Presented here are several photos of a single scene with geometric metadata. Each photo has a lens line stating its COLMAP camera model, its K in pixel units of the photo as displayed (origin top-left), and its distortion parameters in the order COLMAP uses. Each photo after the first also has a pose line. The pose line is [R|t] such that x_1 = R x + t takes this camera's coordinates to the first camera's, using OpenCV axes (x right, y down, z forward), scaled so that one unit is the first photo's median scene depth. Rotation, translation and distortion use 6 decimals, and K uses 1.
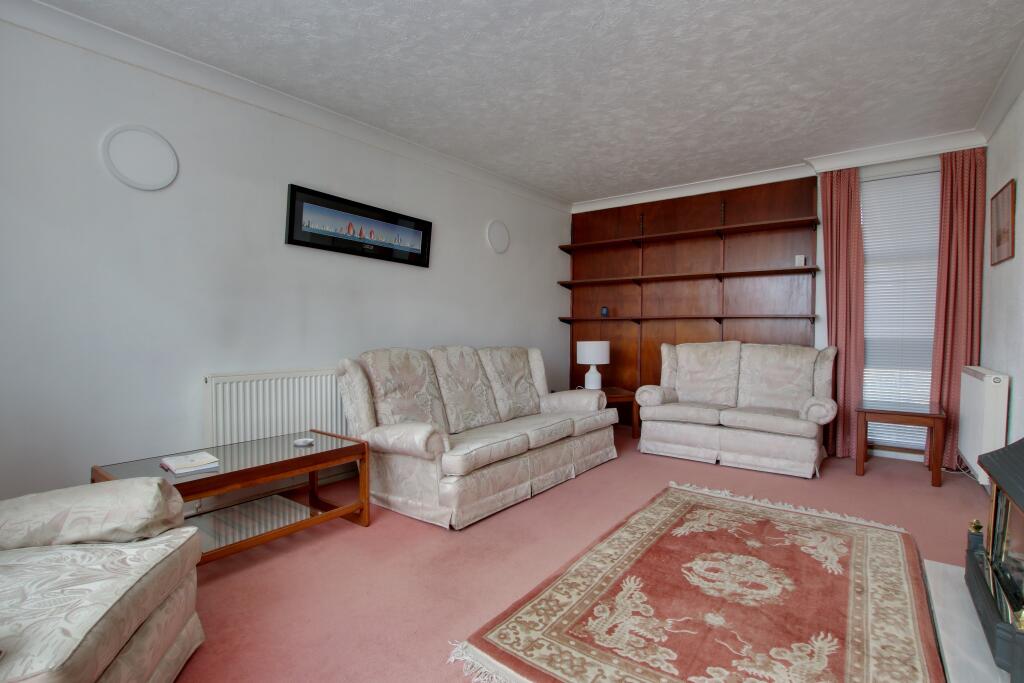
lens RADIAL K [[483.2, 0, 519.5], [0, 483.2, 344.0], [0, 0, 1]] dist [-0.041138, -0.000065]
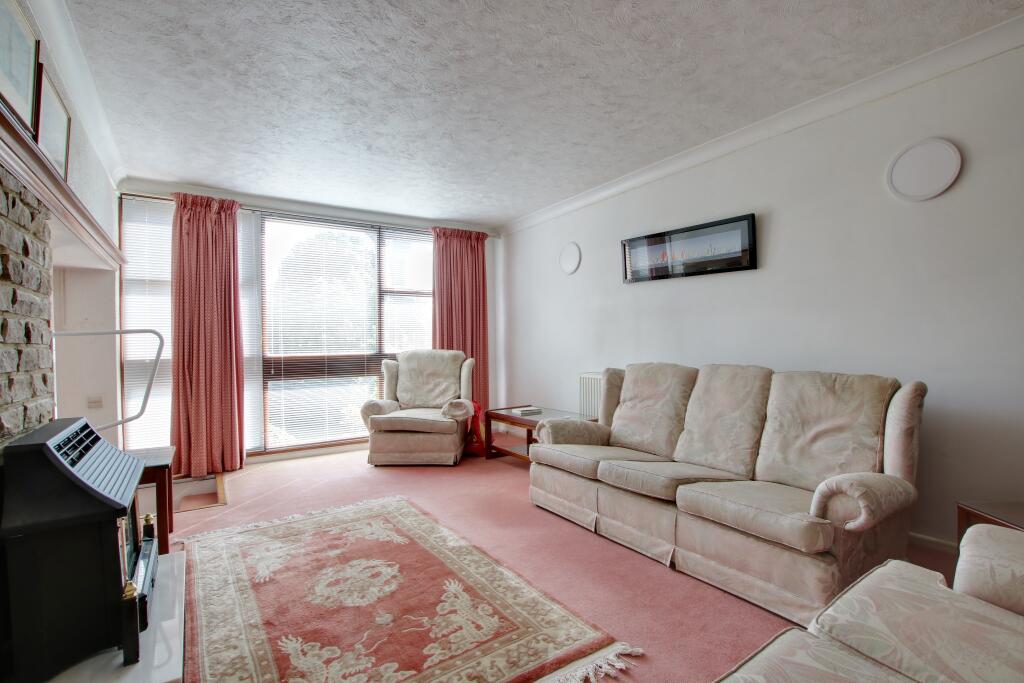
lens RADIAL K [[483.2, 0, 520.5], [0, 483.2, 342.1], [0, 0, 1]] dist [-0.041138, -0.000065]
pose [[-0.319955, 0.007341, -0.947404, 1.104583], [-0.015536, 0.999795, 0.012994, -0.060111], [0.947305, 0.018876, -0.319776, 1.373333]]
